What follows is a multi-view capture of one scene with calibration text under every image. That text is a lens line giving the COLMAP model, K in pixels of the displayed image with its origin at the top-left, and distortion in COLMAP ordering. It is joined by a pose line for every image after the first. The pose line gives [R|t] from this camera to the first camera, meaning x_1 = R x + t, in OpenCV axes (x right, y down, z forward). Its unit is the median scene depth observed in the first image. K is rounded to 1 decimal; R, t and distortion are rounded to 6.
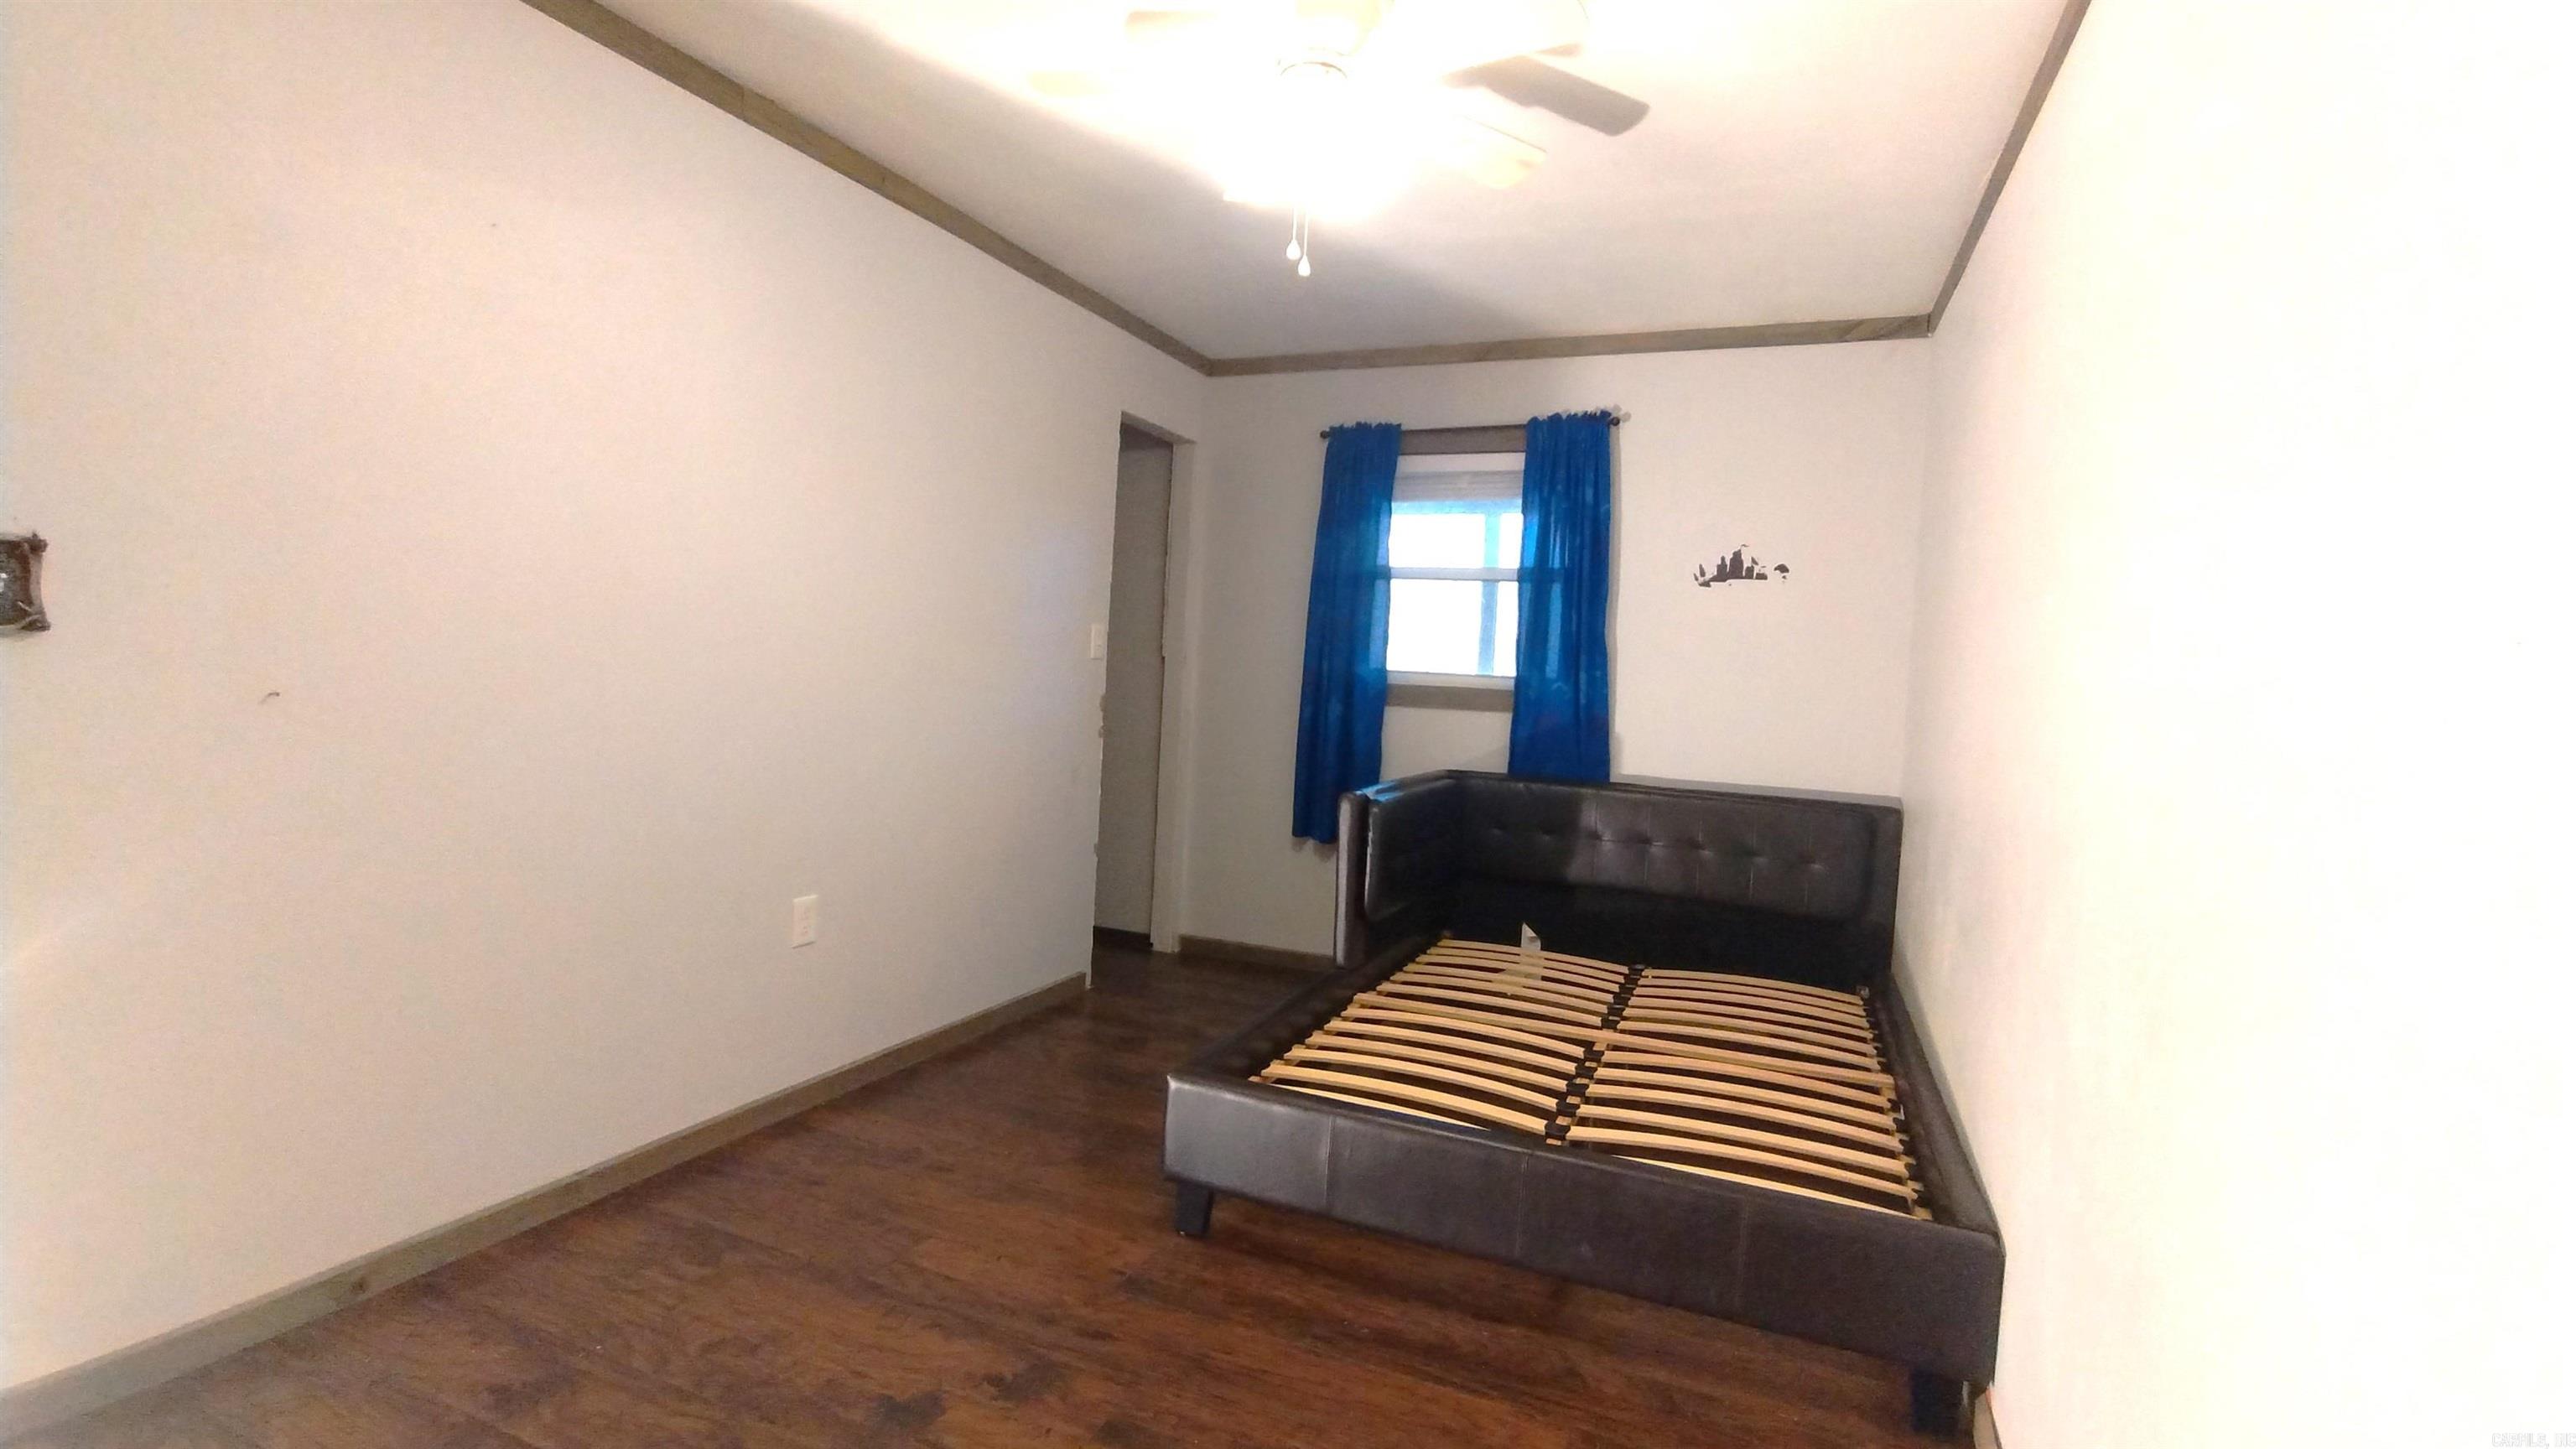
lens RADIAL K [[1175.5, 0, 1280.5], [0, 1175.5, 732.9], [0, 0, 1]] dist [-0.023164, -0.000033]
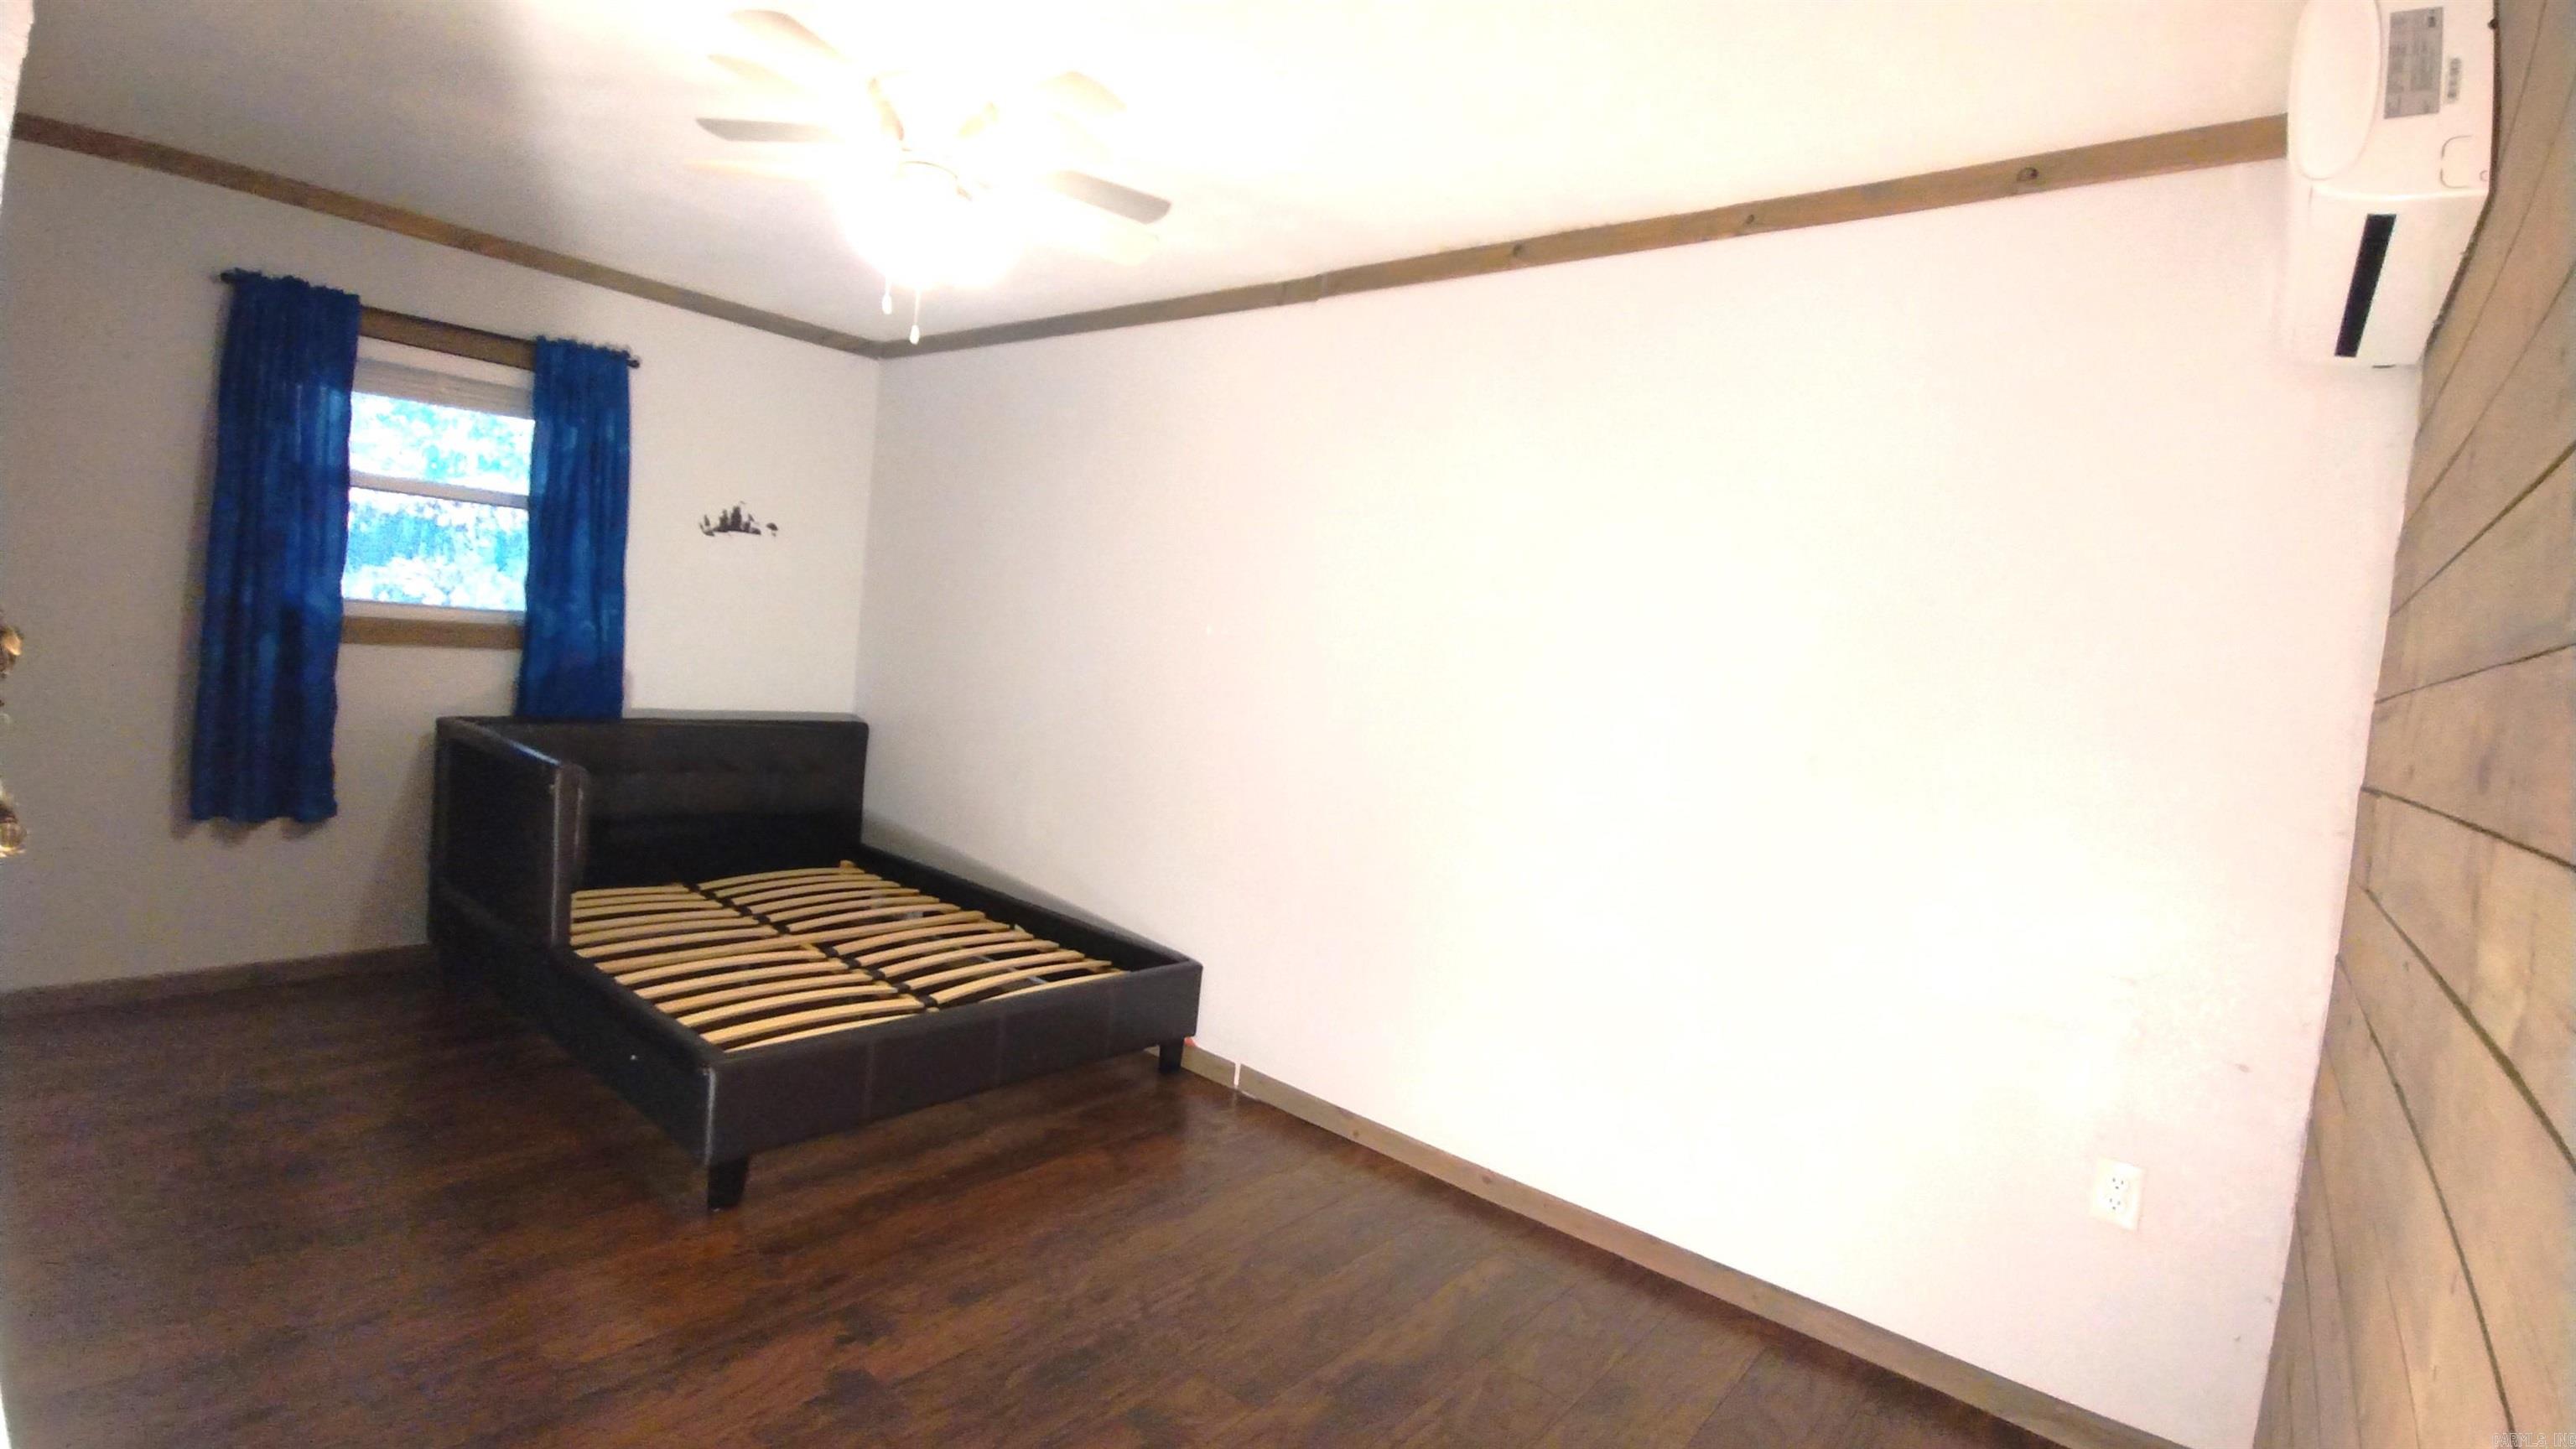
lens RADIAL K [[1175.5, 0, 1283.7], [0, 1175.5, 725.5], [0, 0, 1]] dist [-0.023164, -0.000033]
pose [[0.286019, -0.082584, 0.954659, -0.527490], [-0.019219, 0.995584, 0.091882, -0.055982], [-0.958031, -0.044627, 0.283168, 0.157277]]
